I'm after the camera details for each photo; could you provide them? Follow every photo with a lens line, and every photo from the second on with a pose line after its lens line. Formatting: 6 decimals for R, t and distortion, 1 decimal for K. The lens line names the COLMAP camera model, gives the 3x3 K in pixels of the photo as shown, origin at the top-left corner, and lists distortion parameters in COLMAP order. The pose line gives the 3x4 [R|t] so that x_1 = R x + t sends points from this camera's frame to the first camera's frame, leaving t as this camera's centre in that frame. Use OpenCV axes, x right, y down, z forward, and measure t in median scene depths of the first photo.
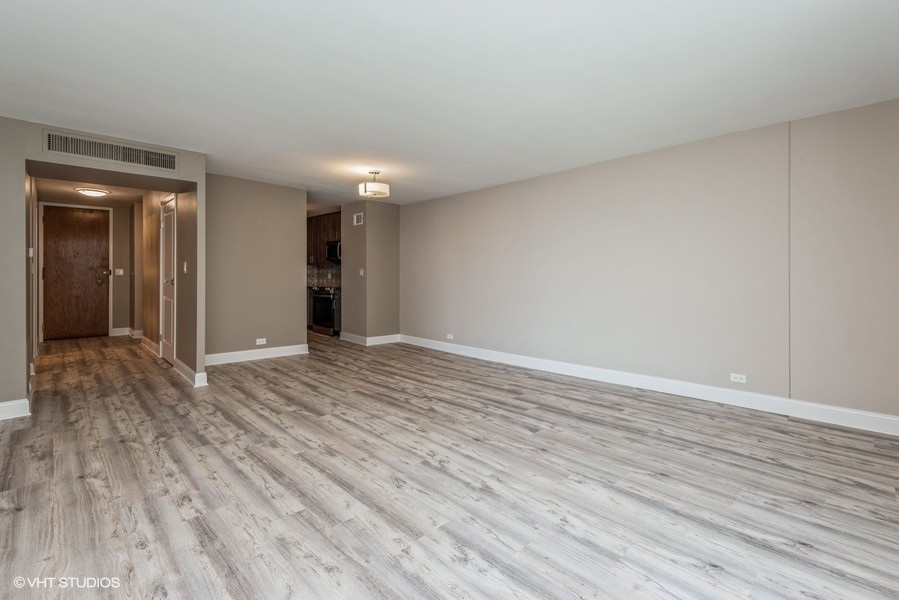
lens RADIAL K [[407.1, 0, 458.6], [0, 407.1, 300.1], [0, 0, 1]] dist [0.018406, -0.006879]
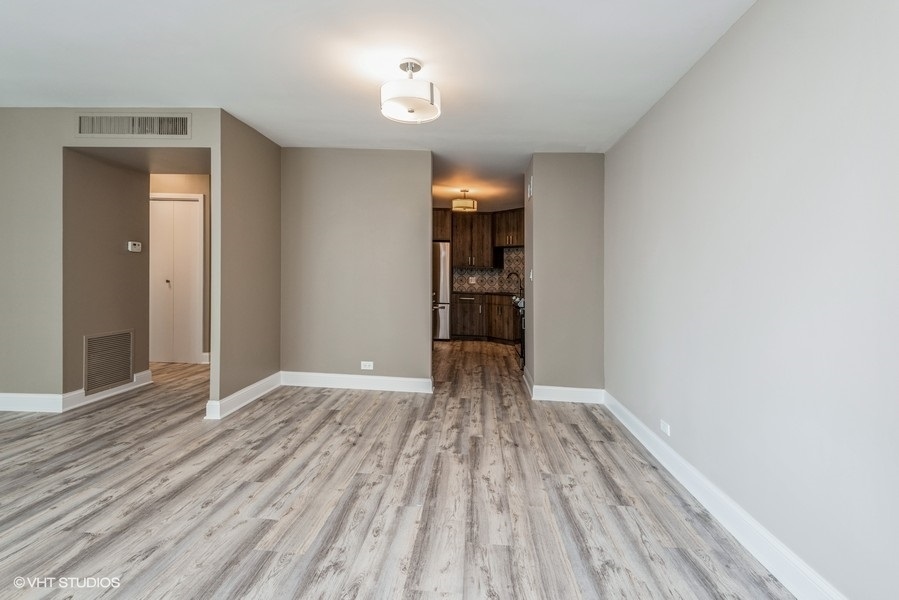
lens RADIAL K [[407.1, 0, 447.2], [0, 407.1, 304.4], [0, 0, 1]] dist [0.018406, -0.006879]
pose [[0.664883, 0.065635, -0.744059, 0.343369], [-0.075196, 0.996953, 0.020749, -0.078197], [0.743153, 0.042154, 0.667792, 1.279546]]
